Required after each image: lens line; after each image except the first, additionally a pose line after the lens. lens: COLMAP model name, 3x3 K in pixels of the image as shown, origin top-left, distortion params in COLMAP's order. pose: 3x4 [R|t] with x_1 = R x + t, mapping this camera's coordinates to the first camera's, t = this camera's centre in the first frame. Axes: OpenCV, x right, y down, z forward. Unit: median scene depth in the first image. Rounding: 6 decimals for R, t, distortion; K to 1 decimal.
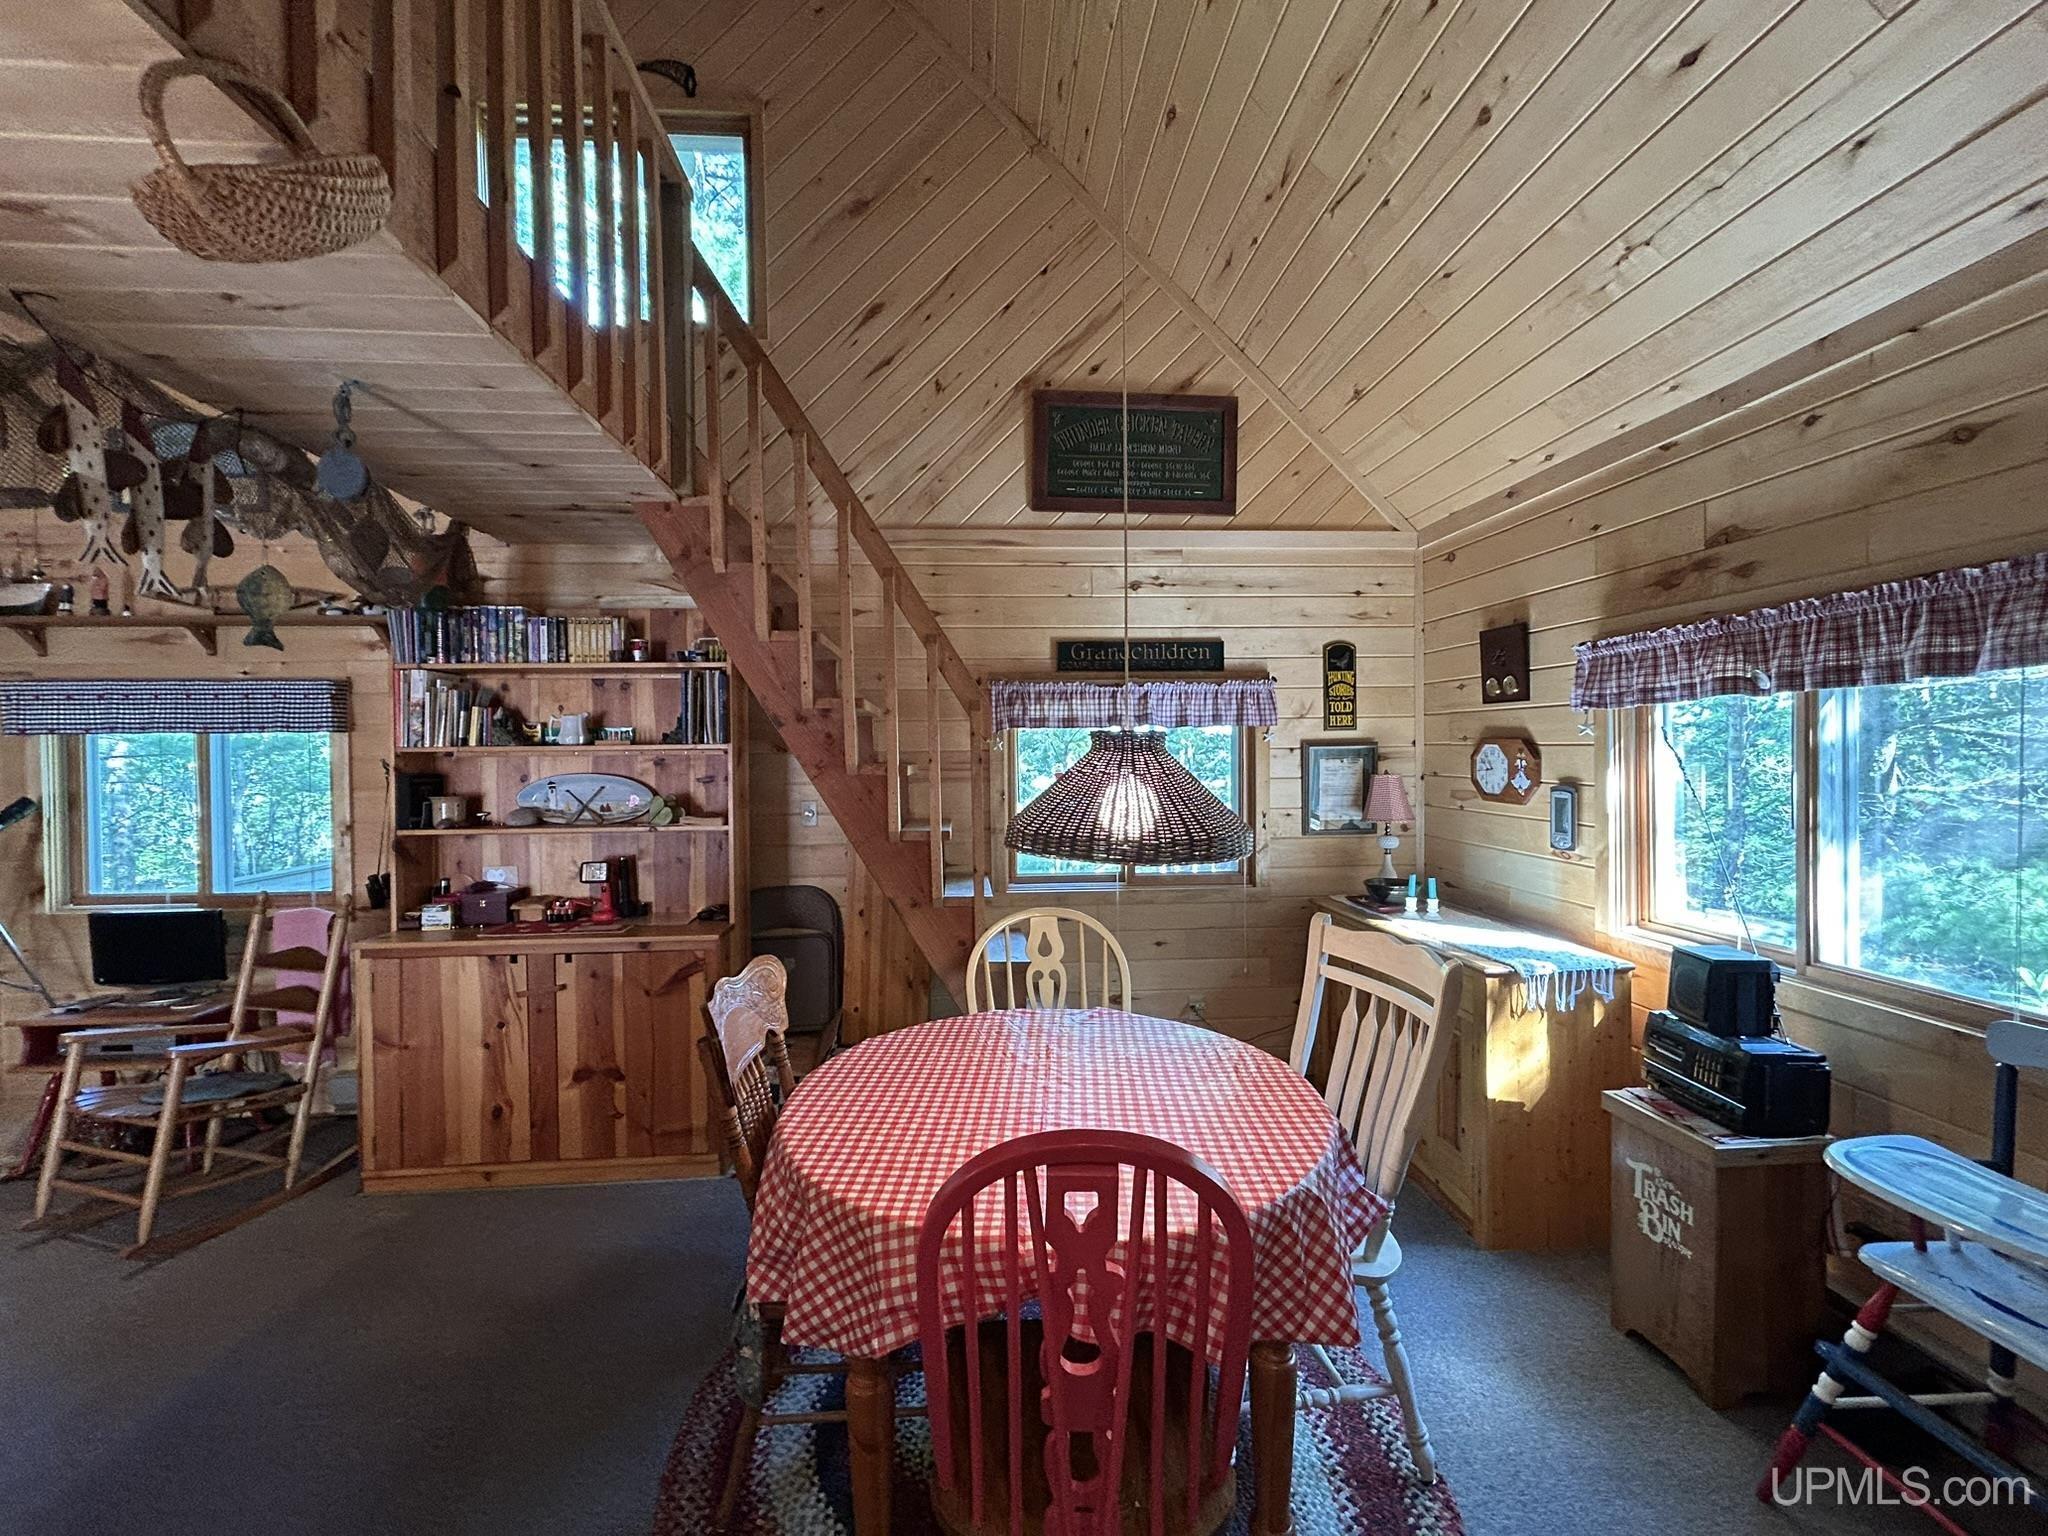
lens RADIAL K [[821.2, 0, 1018.0], [0, 821.2, 765.2], [0, 0, 1]] dist [-0.000776, 0.001150]
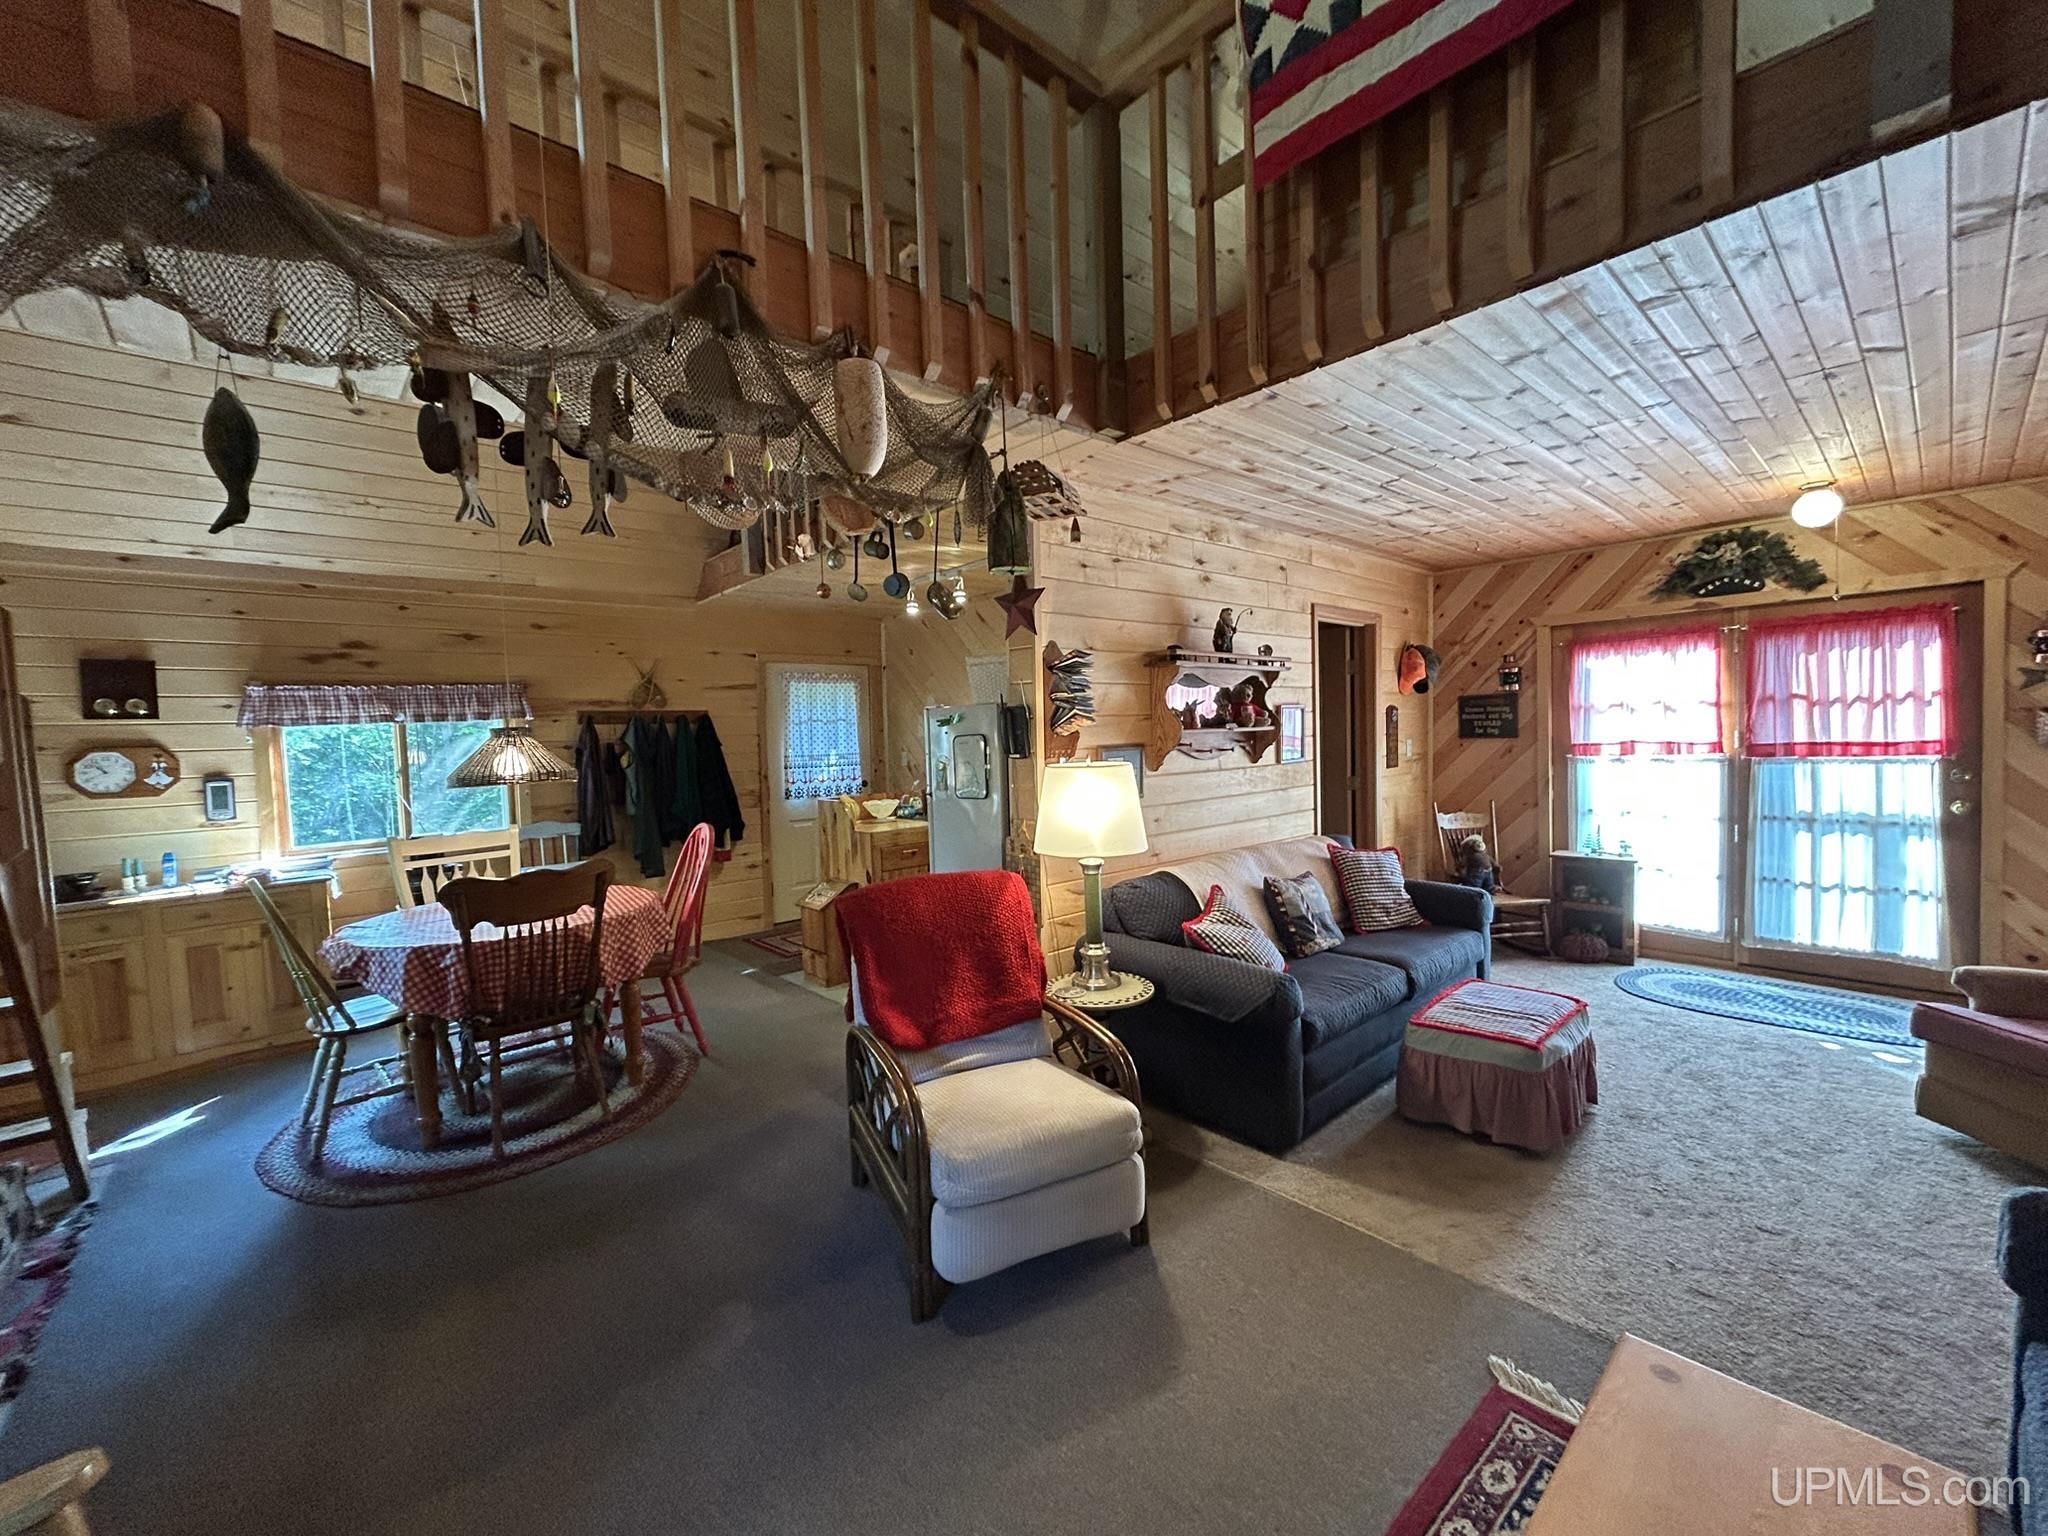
lens RADIAL K [[821.2, 0, 1018.8], [0, 821.2, 766.5], [0, 0, 1]] dist [-0.000776, 0.001150]
pose [[-0.611677, 0.001398, 0.791106, -1.299159], [0.059144, 0.997281, 0.043967, 0.023616], [-0.788894, 0.073683, -0.610097, 0.705138]]
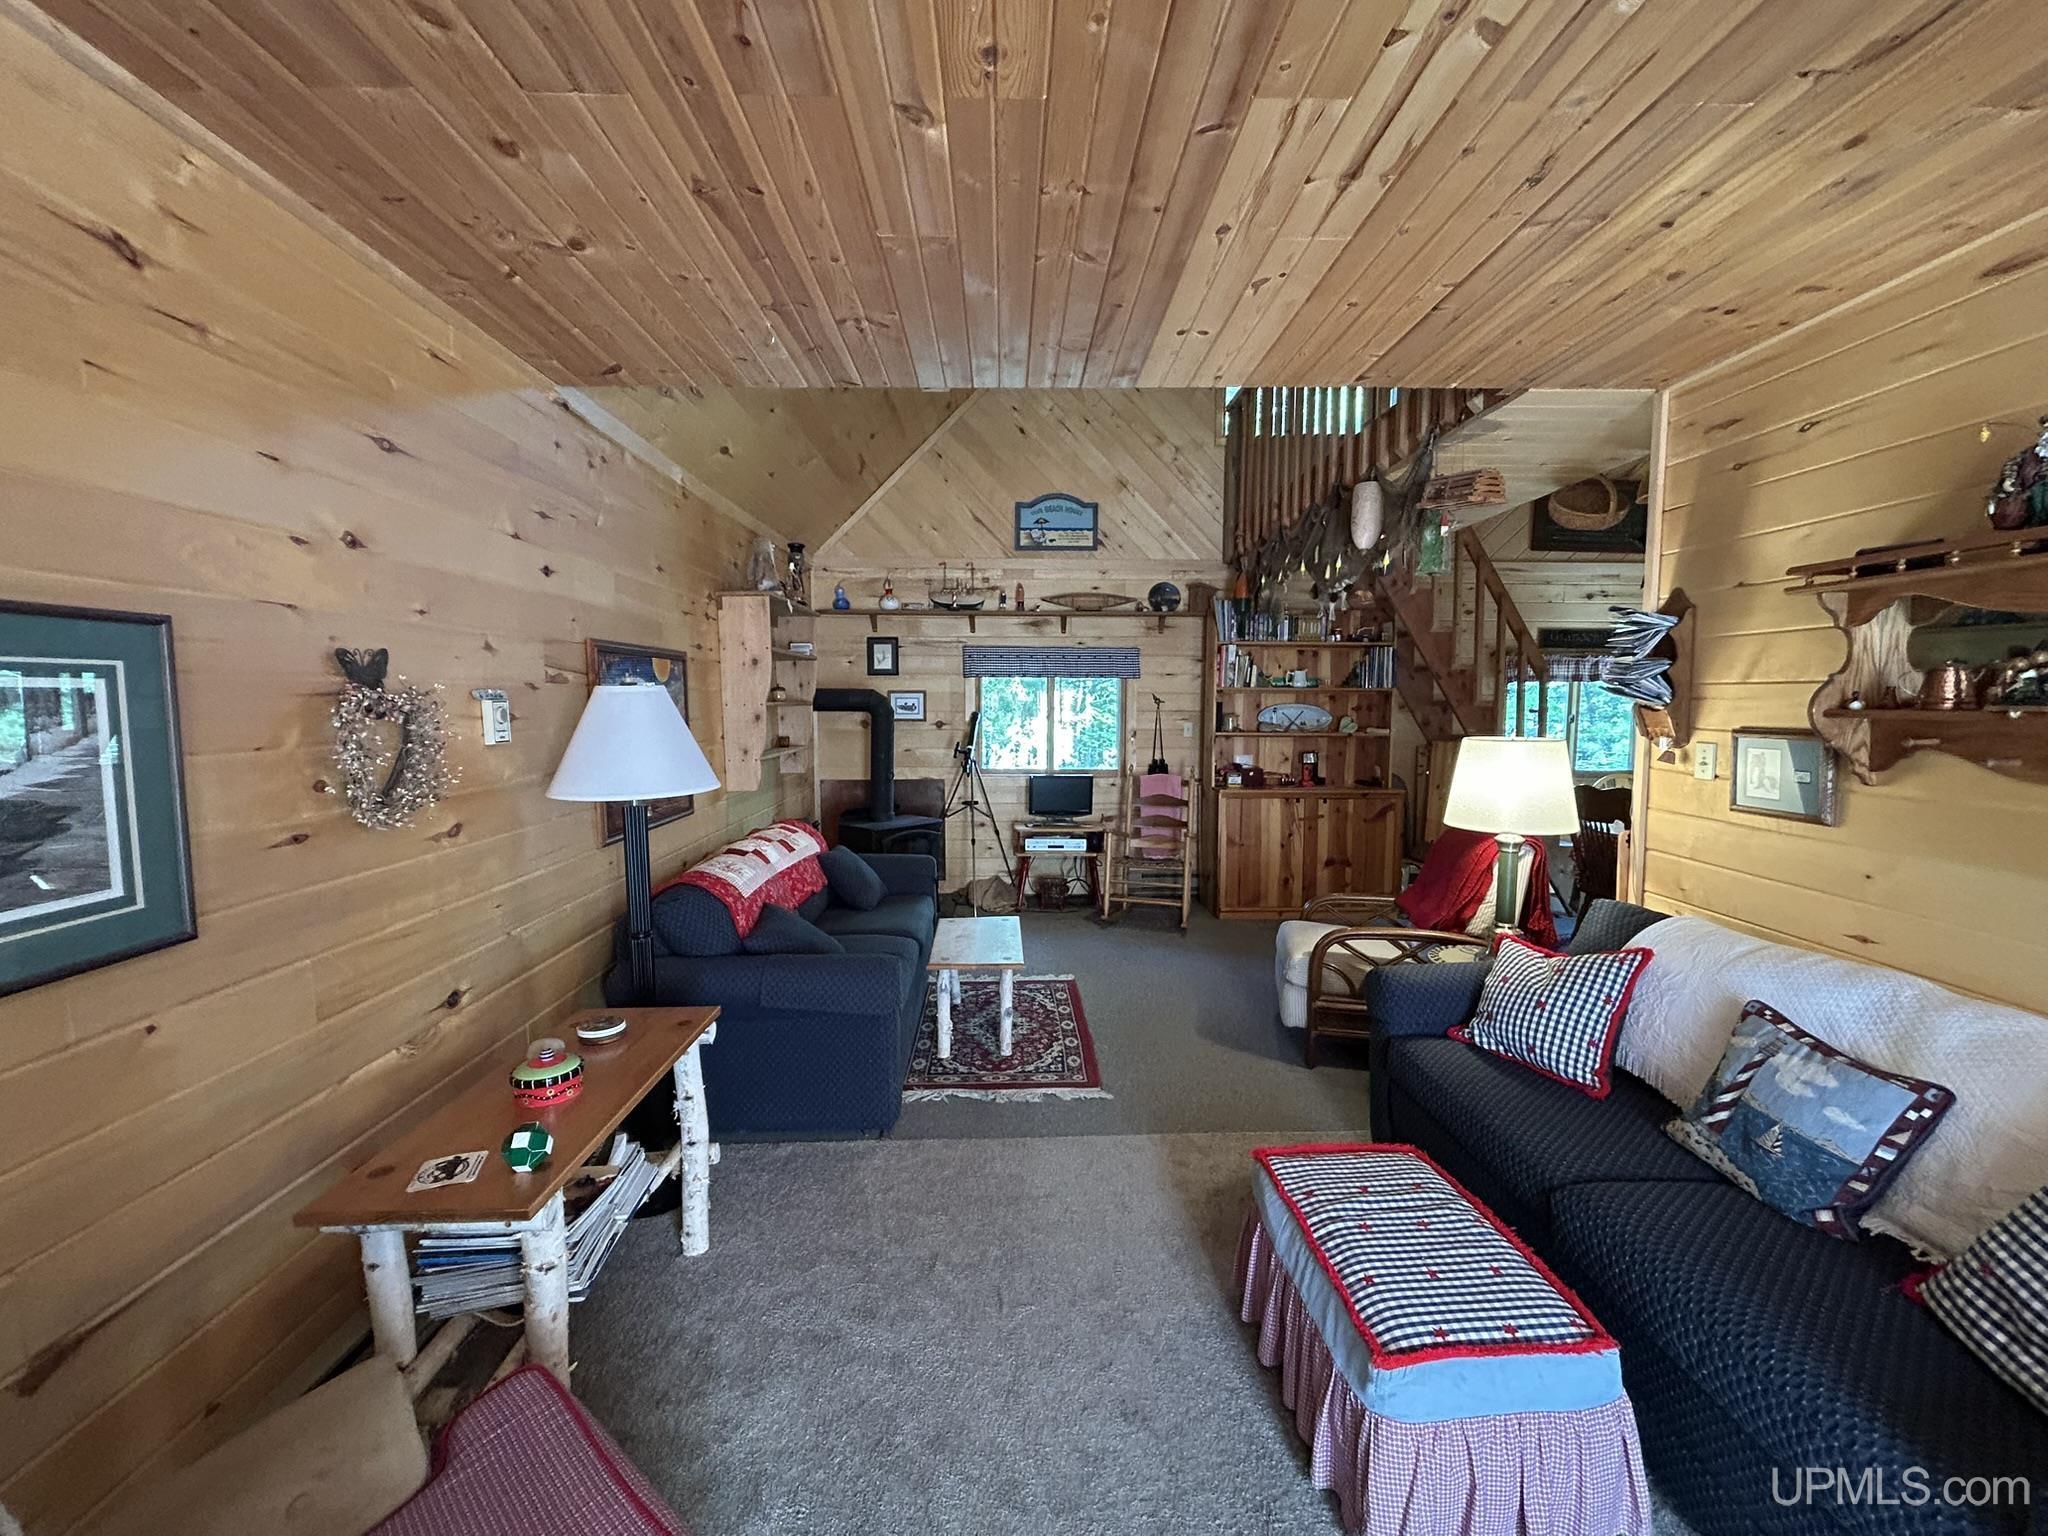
lens RADIAL K [[821.2, 0, 1023.2], [0, 821.2, 759.2], [0, 0, 1]] dist [-0.000776, 0.001150]
pose [[0.998955, 0.018941, -0.041604, -1.106844], [-0.016791, 0.998534, 0.051453, 0.052003], [0.042517, -0.050701, 0.997808, -0.859051]]
